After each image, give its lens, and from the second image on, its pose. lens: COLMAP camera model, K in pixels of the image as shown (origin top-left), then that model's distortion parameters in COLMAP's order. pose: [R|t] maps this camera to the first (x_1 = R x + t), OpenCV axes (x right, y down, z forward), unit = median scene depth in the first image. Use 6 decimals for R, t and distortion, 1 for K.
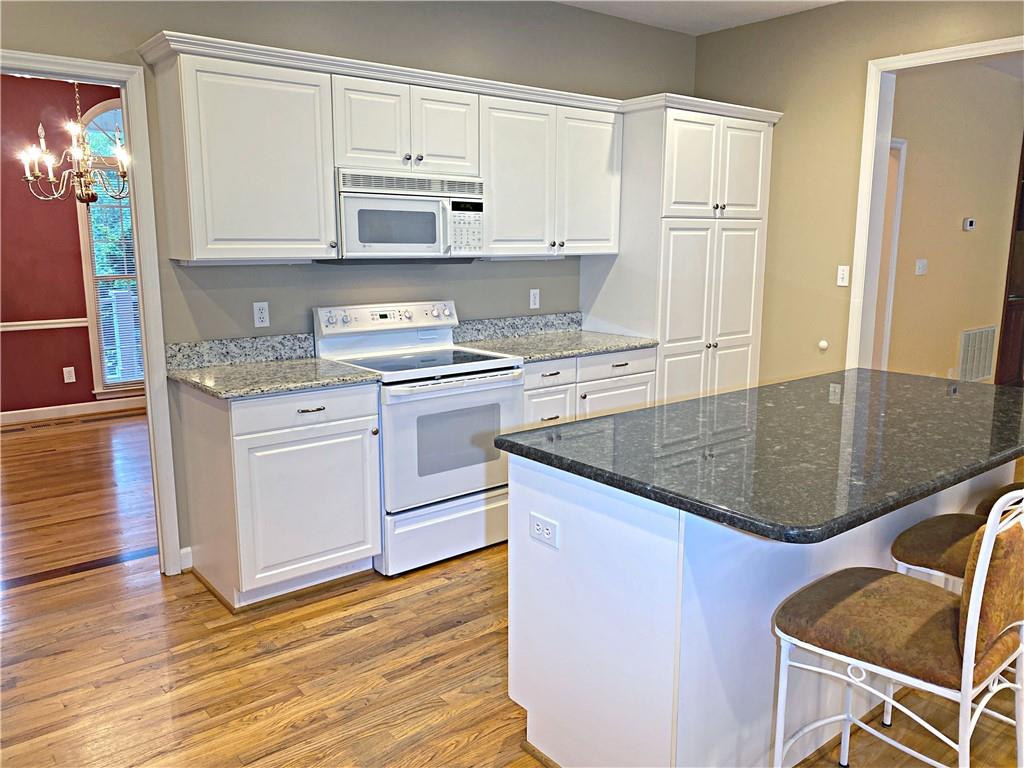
lens RADIAL K [[788.9, 0, 510.4], [0, 788.9, 394.9], [0, 0, 1]] dist [0.012219, 0.004580]
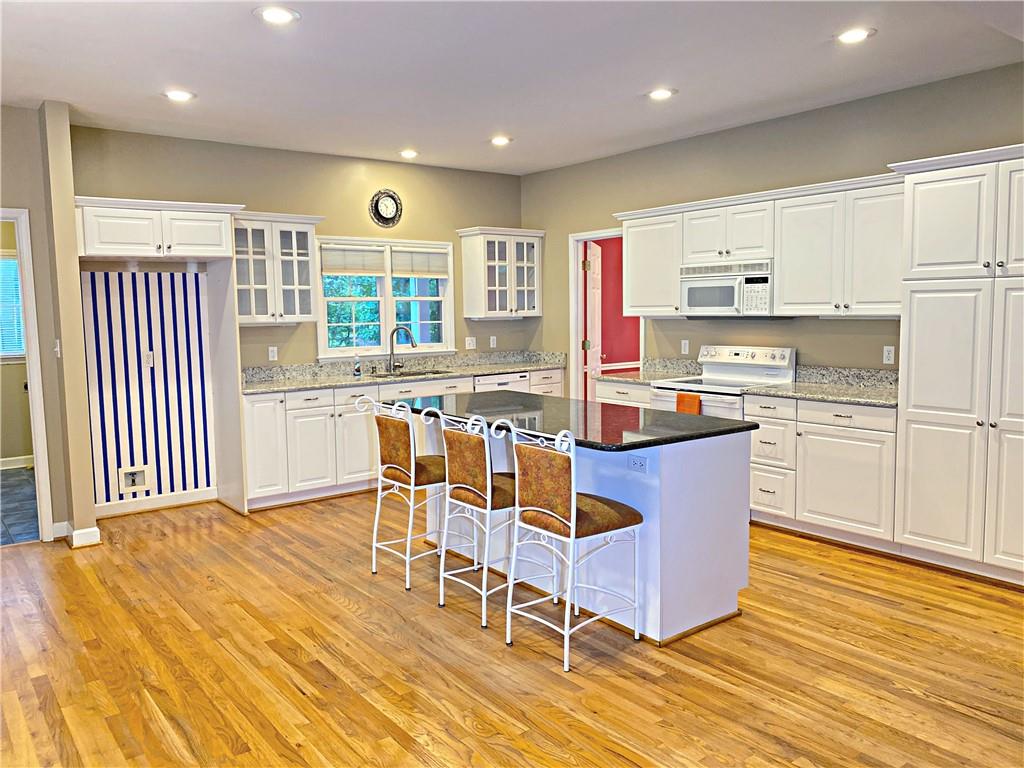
lens RADIAL K [[788.9, 0, 513.5], [0, 788.9, 380.0], [0, 0, 1]] dist [0.012219, 0.004580]
pose [[-0.021630, 0.097089, -0.995041, 1.365968], [-0.173583, 0.979793, 0.099375, -0.128615], [0.984582, 0.174872, -0.004340, 0.605454]]
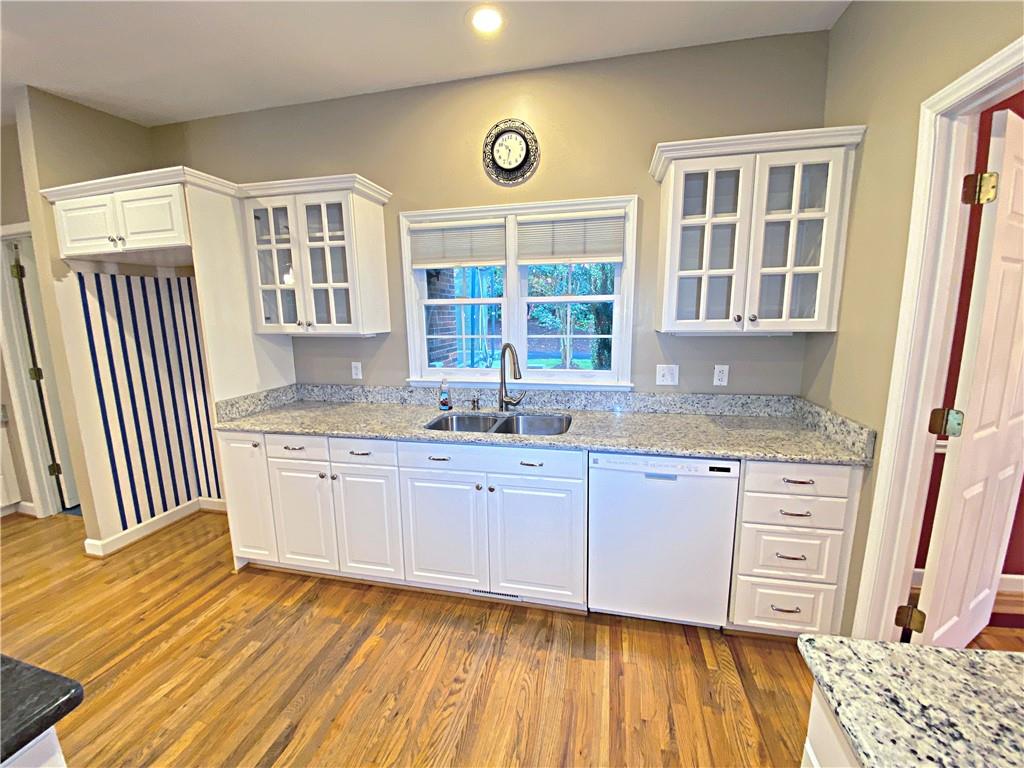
lens RADIAL K [[415.9, 0, 506.6], [0, 415.9, 383.6], [0, 0, 1]] dist [0.006780, -0.011783]
pose [[-0.788438, 0.116214, -0.604036, -0.071199], [-0.098412, 0.945509, 0.310368, -0.155766], [0.607190, 0.304150, -0.734038, 0.779525]]
